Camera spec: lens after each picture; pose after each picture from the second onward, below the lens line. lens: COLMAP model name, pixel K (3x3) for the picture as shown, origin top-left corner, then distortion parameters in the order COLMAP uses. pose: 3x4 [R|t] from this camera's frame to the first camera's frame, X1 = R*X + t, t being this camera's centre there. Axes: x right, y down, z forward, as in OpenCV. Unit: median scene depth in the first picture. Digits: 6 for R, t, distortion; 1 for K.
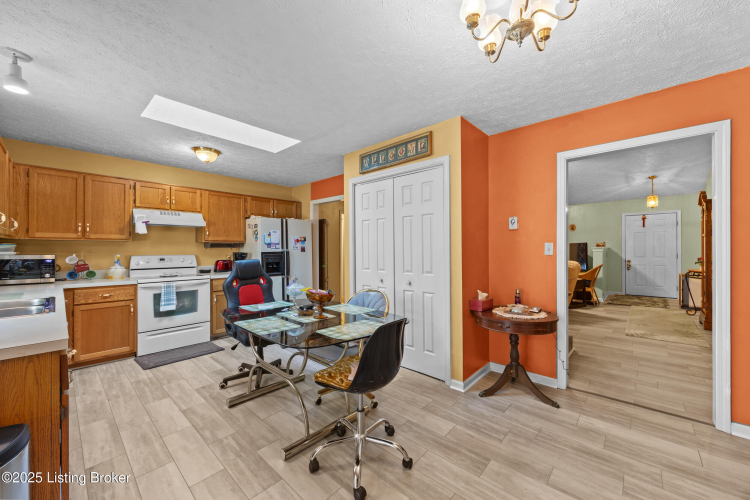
lens RADIAL K [[288.6, 0, 376.6], [0, 288.6, 249.1], [0, 0, 1]] dist [-0.000454, 0.000129]
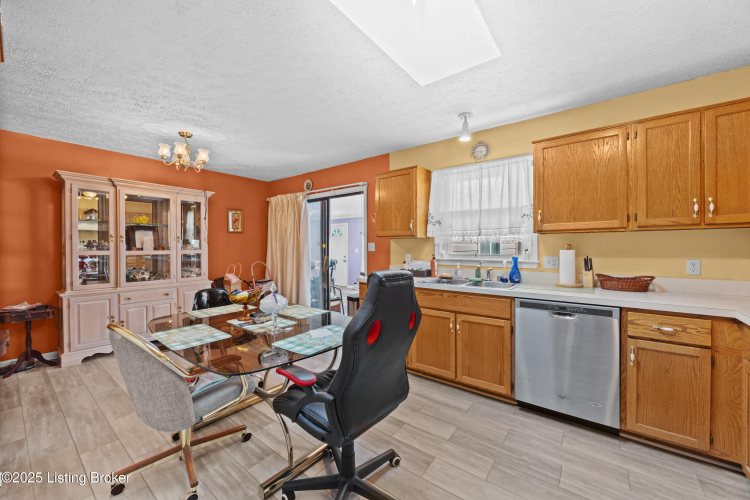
lens RADIAL K [[280.0, 0, 376.7], [0, 280.0, 249.0], [0, 0, 1]] dist [0.000172, -0.000106]
pose [[-0.995163, 0.008376, -0.097881, -0.305088], [0.007488, 0.999927, 0.009432, 0.000700], [0.097953, 0.008654, -0.995153, 1.135255]]
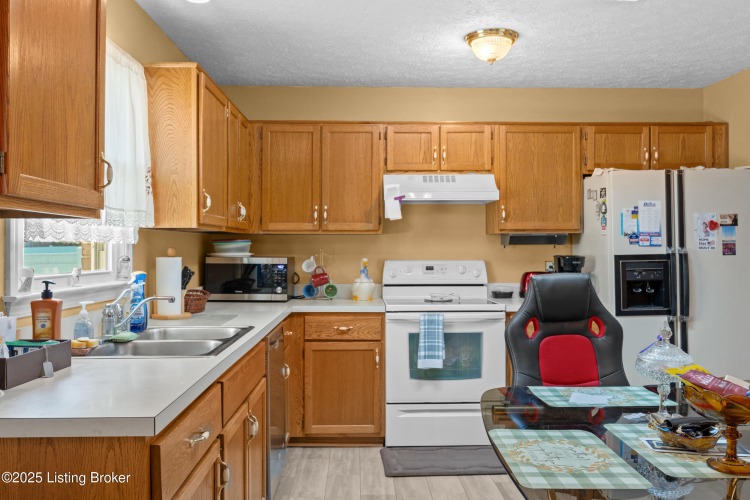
lens RADIAL K [[631.6, 0, 387.5], [0, 631.6, 247.6], [0, 0, 1]] dist [0.005857, -0.001302]
pose [[0.704366, -0.002743, -0.709831, 0.015661], [0.001655, 0.999996, -0.002222, 0.001288], [0.709835, 0.000390, 0.704368, 0.149658]]
